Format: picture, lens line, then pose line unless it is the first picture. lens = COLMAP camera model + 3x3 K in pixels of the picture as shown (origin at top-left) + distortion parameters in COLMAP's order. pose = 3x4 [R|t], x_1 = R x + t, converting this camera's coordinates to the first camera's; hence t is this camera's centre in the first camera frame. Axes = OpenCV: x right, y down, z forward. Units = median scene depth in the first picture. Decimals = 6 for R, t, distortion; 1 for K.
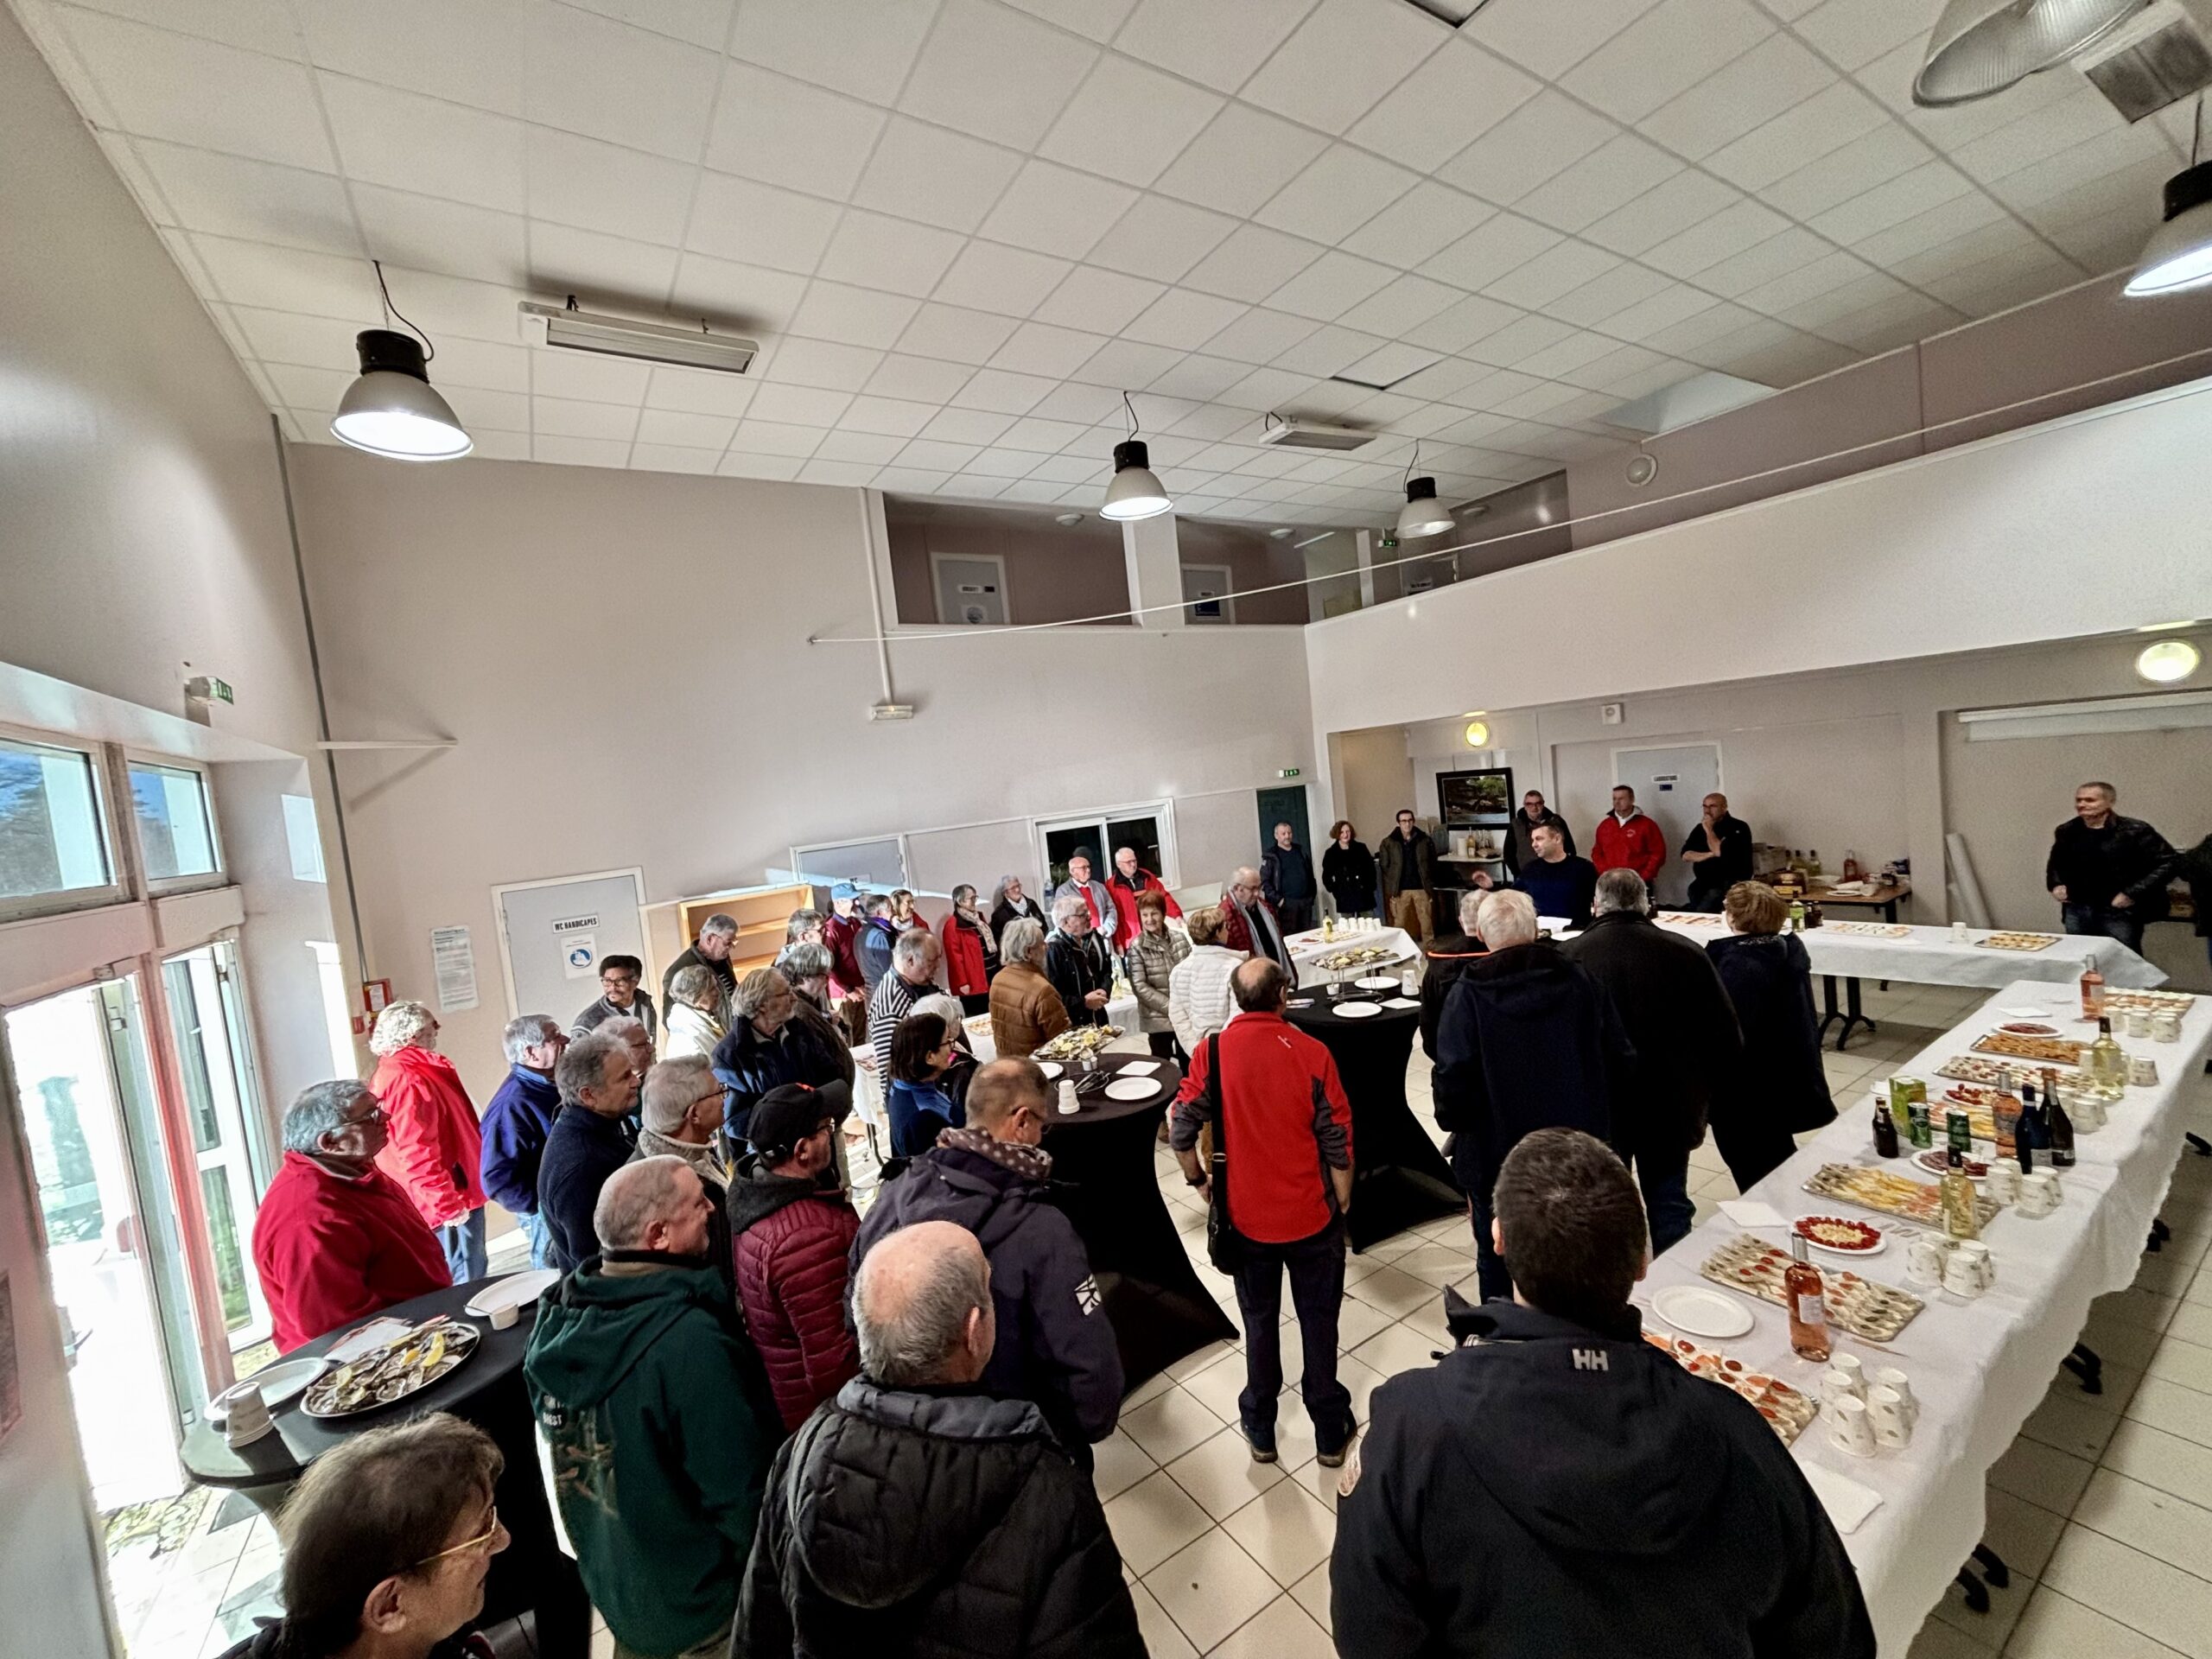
lens RADIAL K [[896.9, 0, 1100.4], [0, 896.9, 826.4], [0, 0, 1]] dist [-0.000174, 0.000164]
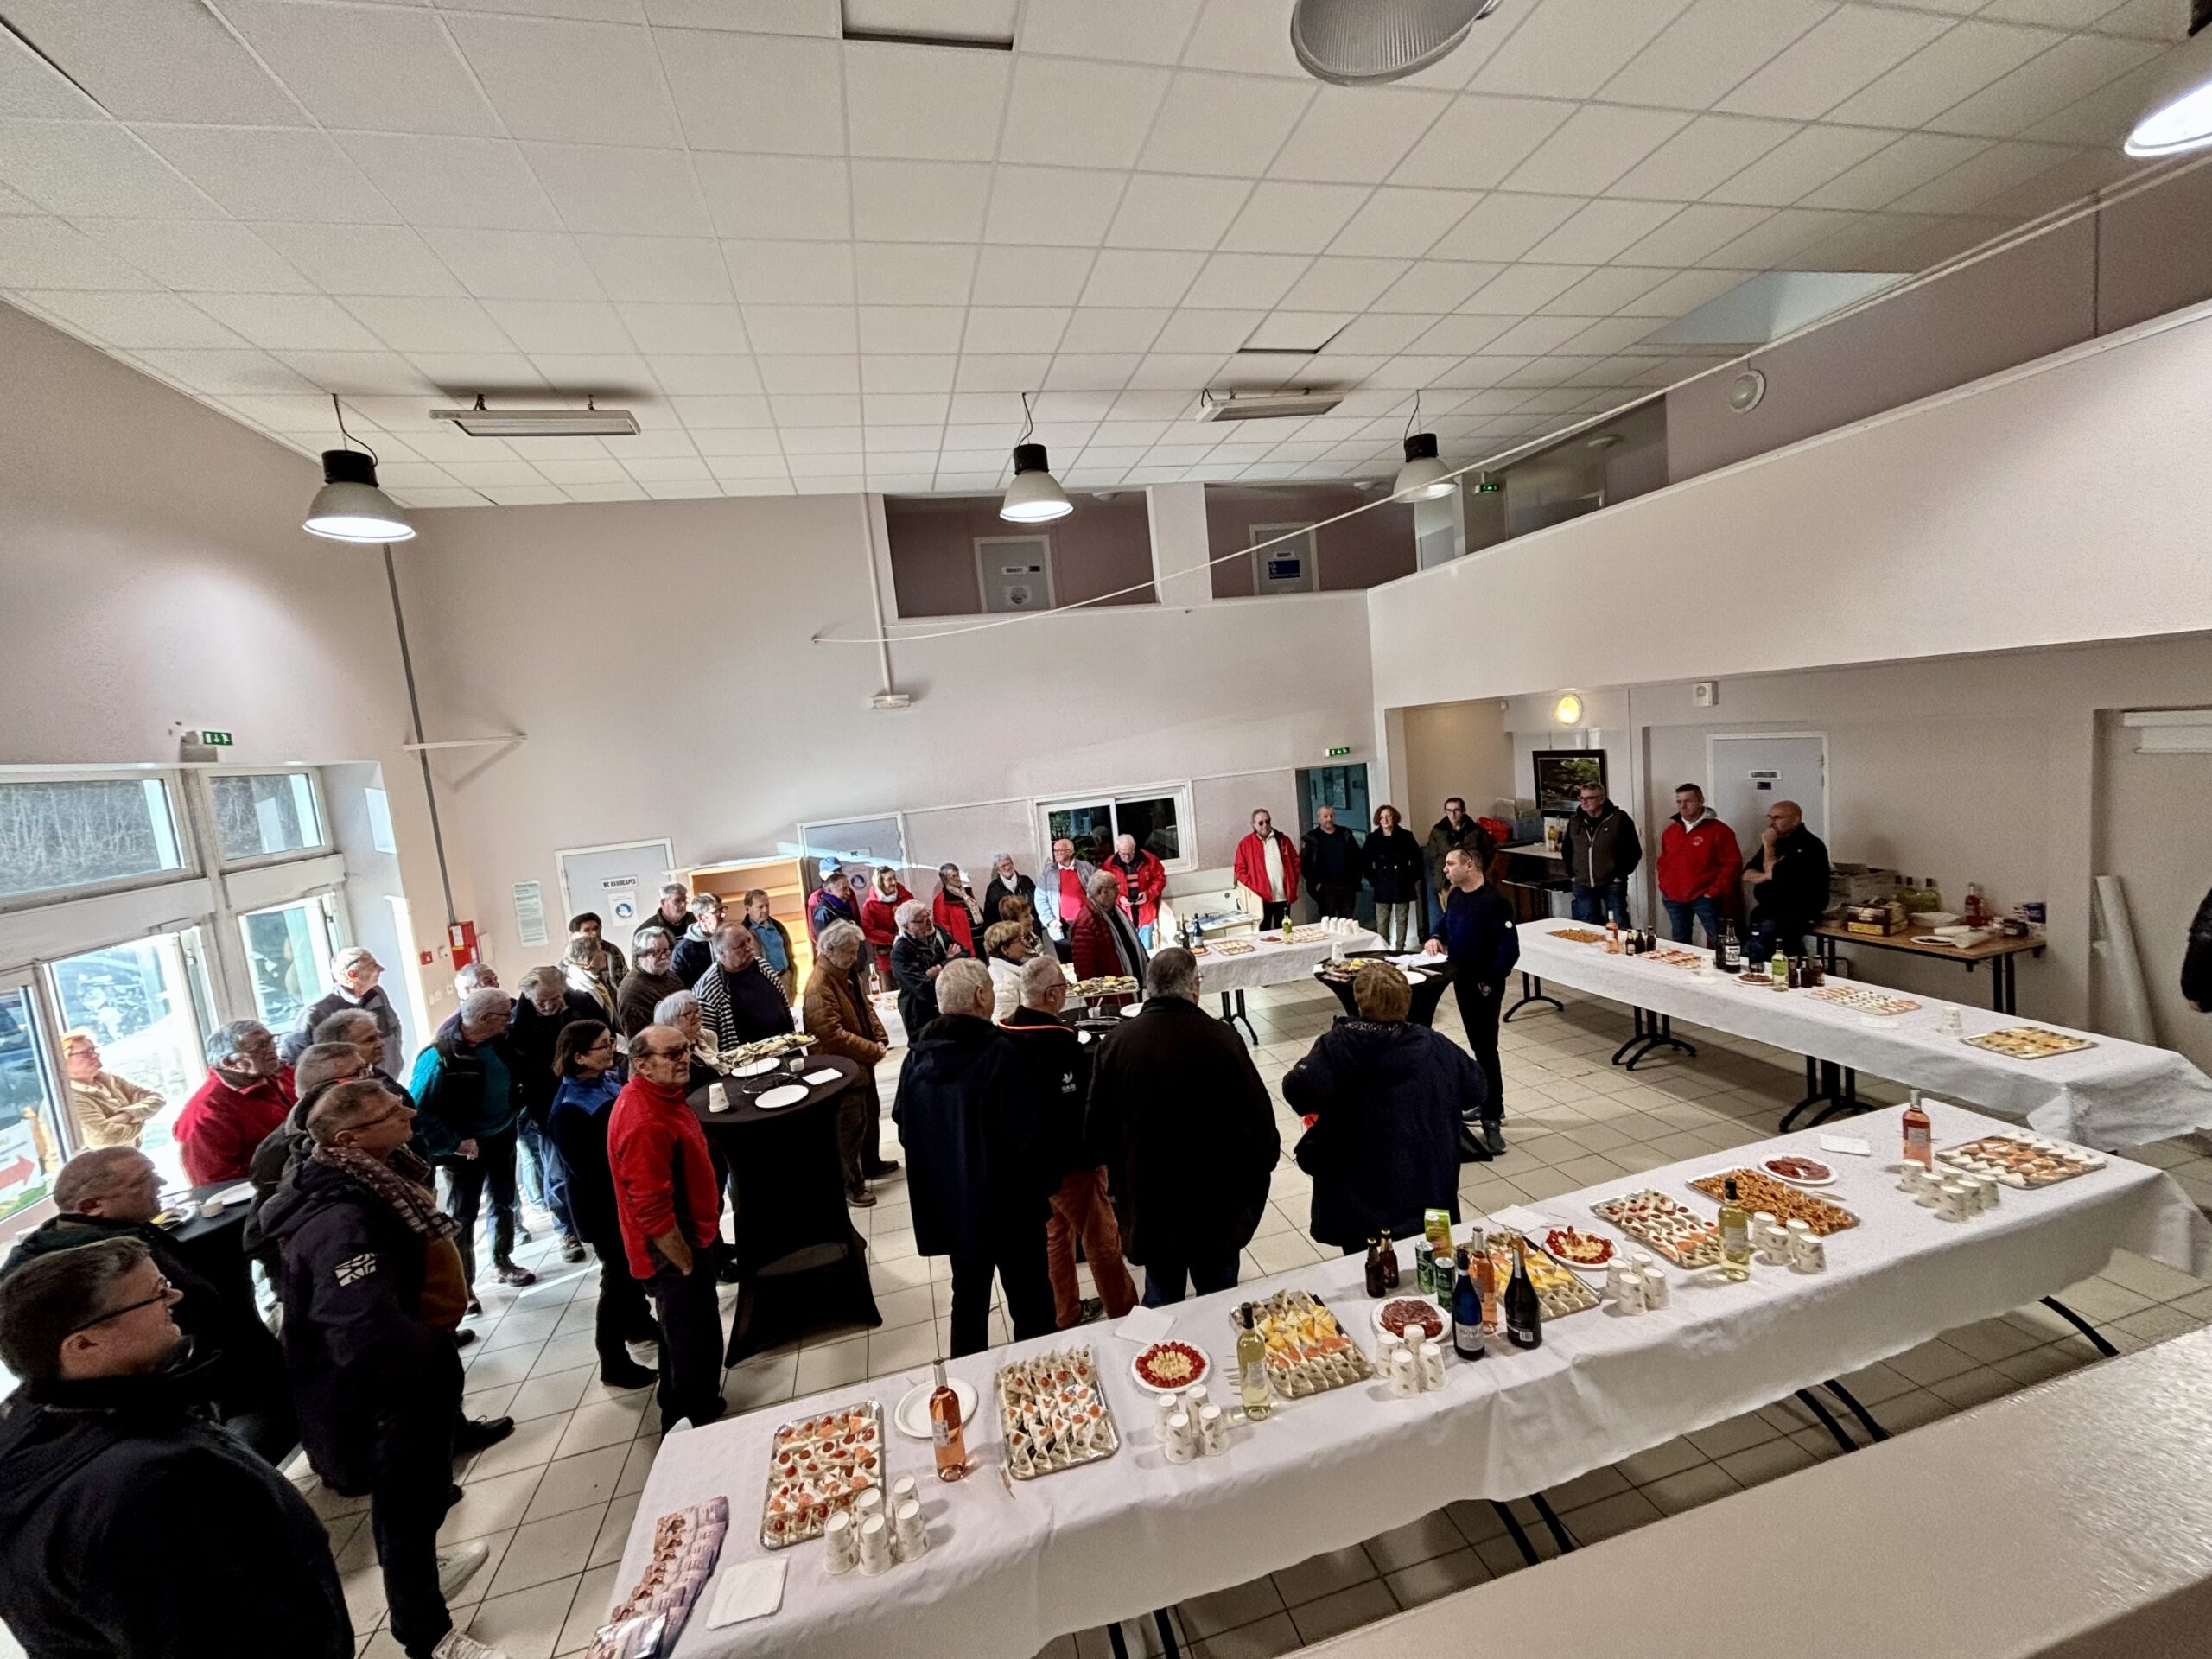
lens RADIAL K [[896.9, 0, 1100.4], [0, 896.9, 826.4], [0, 0, 1]] dist [-0.000174, 0.000164]
pose [[0.949539, 0.044325, -0.310503, 0.359512], [-0.020399, 0.996595, 0.079884, -0.068832], [0.312986, -0.069519, 0.947210, 0.036370]]
